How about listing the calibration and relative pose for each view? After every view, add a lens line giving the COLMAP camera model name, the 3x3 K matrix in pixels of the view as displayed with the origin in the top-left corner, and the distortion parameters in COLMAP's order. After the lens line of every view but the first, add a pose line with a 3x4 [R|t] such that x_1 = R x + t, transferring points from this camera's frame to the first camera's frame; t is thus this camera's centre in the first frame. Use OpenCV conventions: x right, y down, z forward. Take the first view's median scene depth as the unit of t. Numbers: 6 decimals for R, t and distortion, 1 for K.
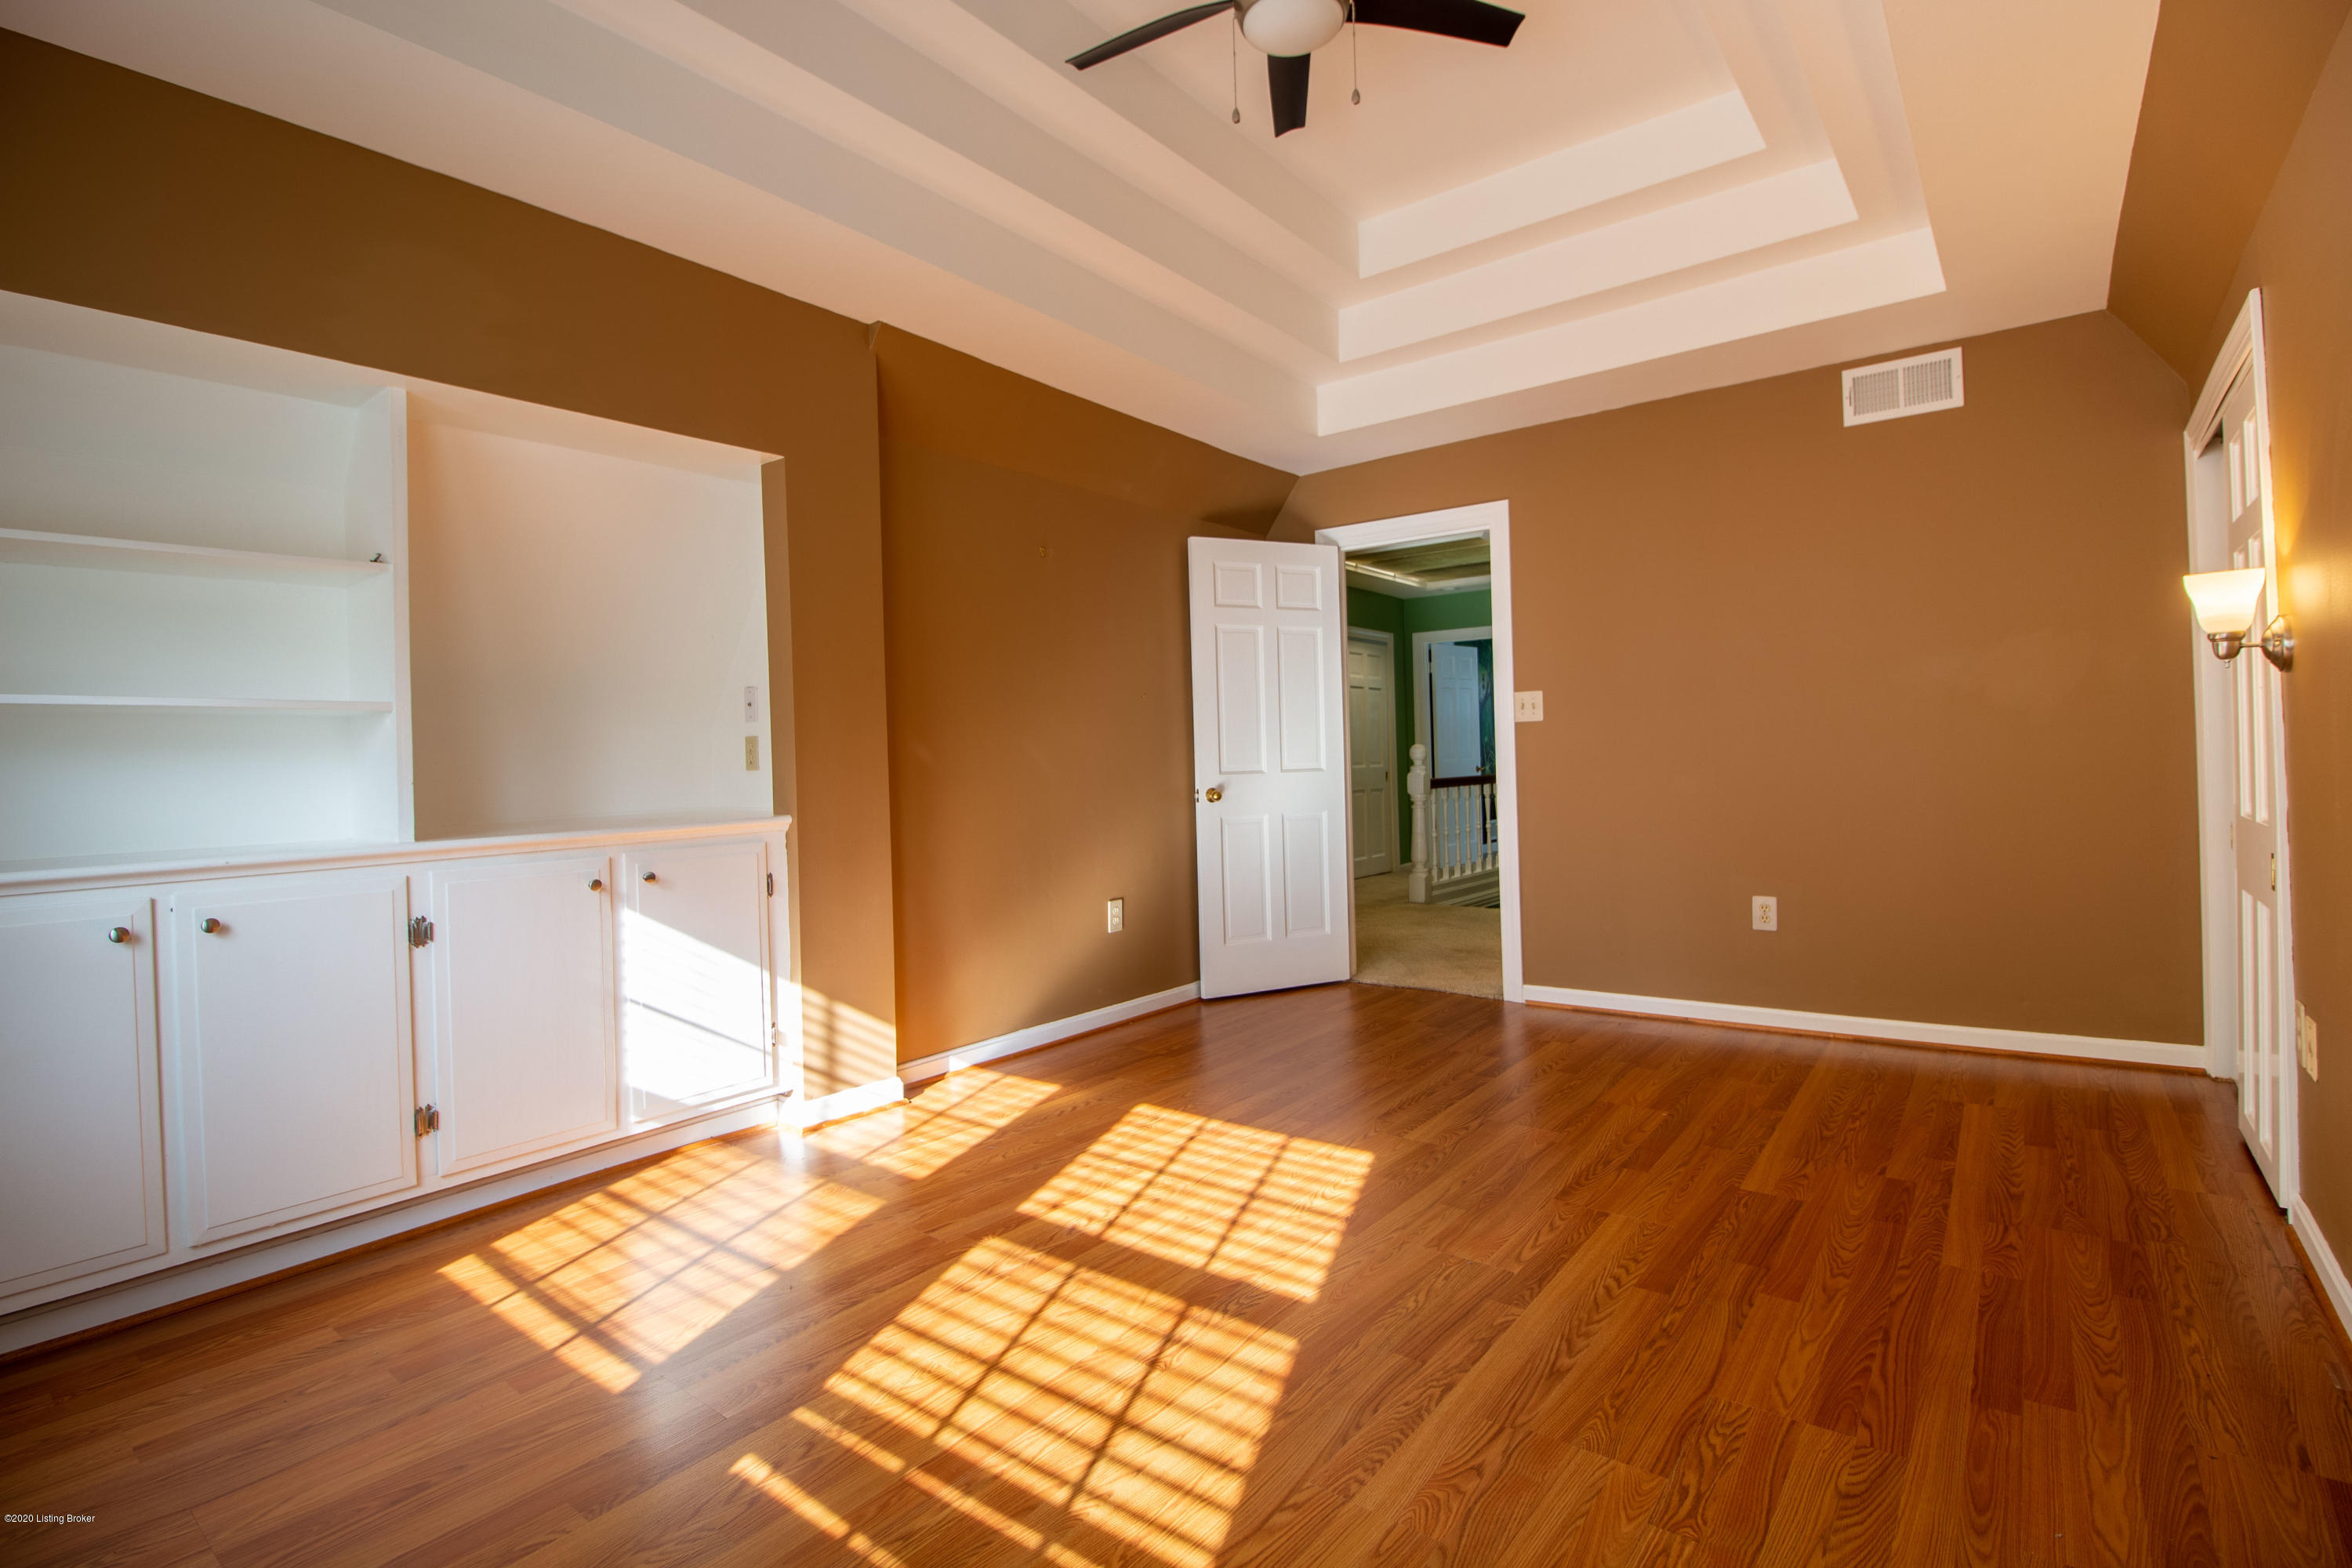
lens RADIAL K [[1115.0, 0, 1187.1], [0, 1115.0, 761.4], [0, 0, 1]] dist [0.001282, -0.014953]
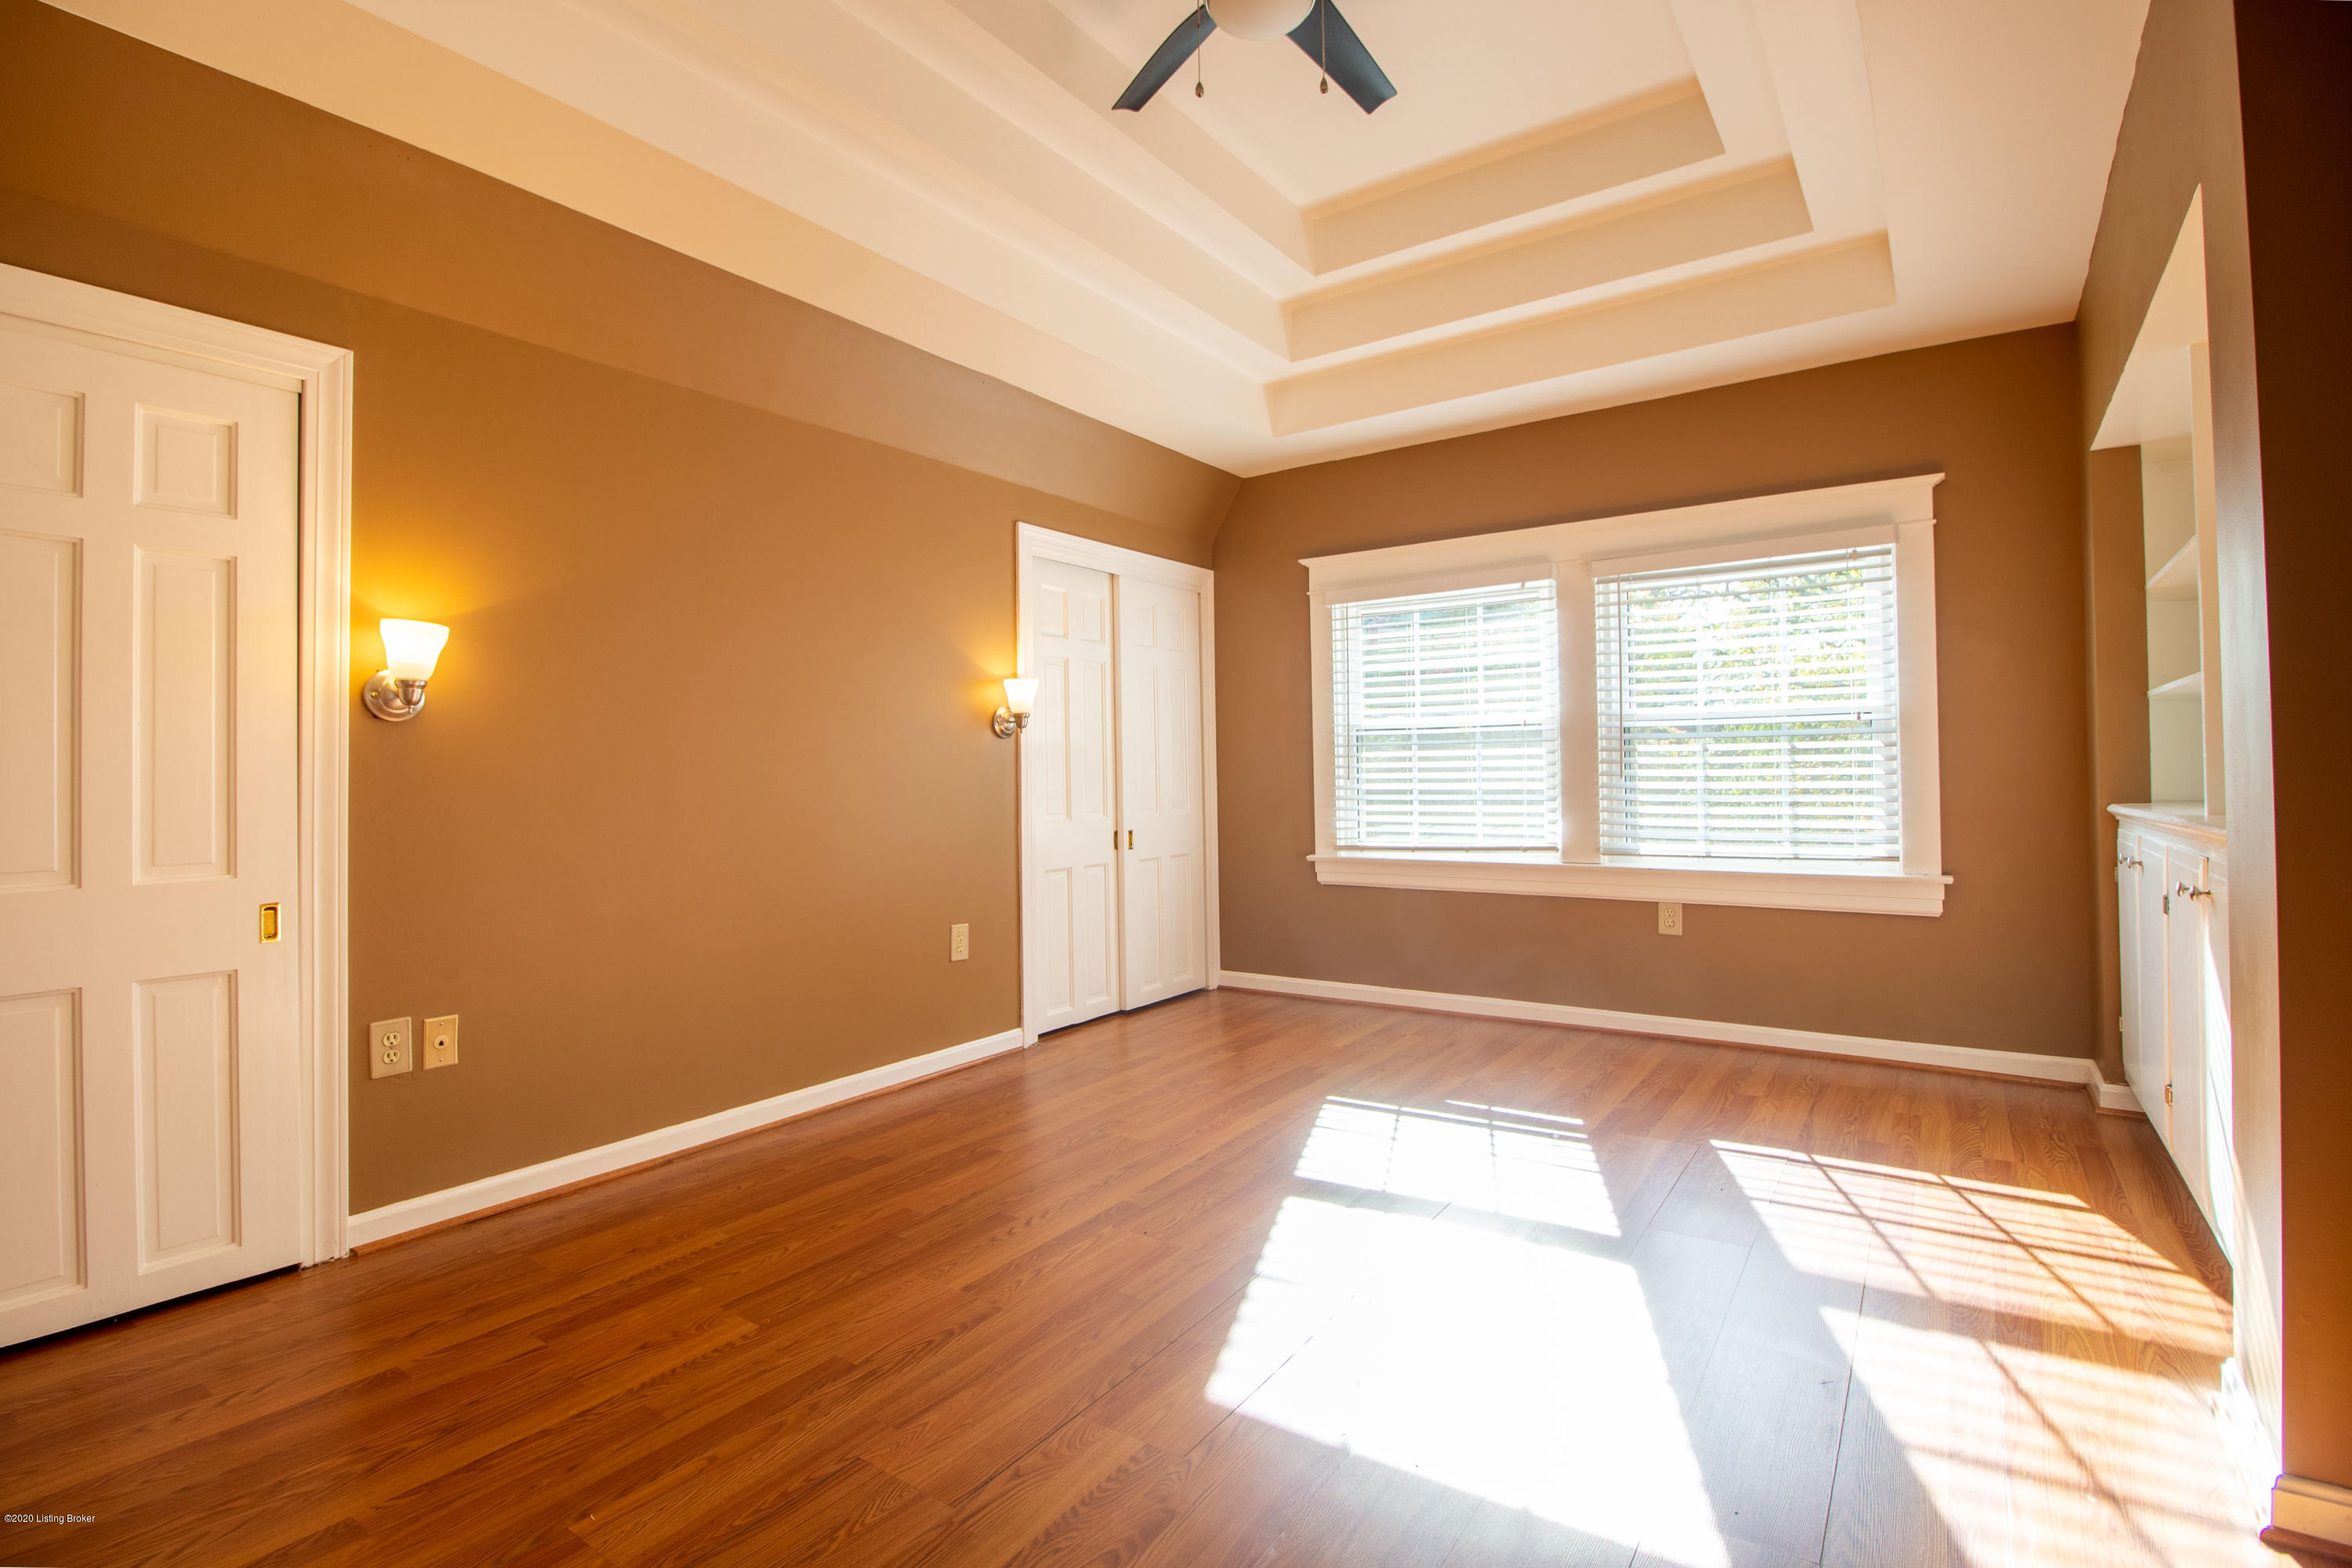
lens RADIAL K [[1115.0, 0, 1187.1], [0, 1115.0, 761.4], [0, 0, 1]] dist [0.001282, -0.014953]
pose [[-0.997987, 0.039348, -0.049744, 0.233270], [0.039730, 0.999188, -0.006717, -0.001755], [0.049439, -0.008680, -0.998739, 1.957142]]
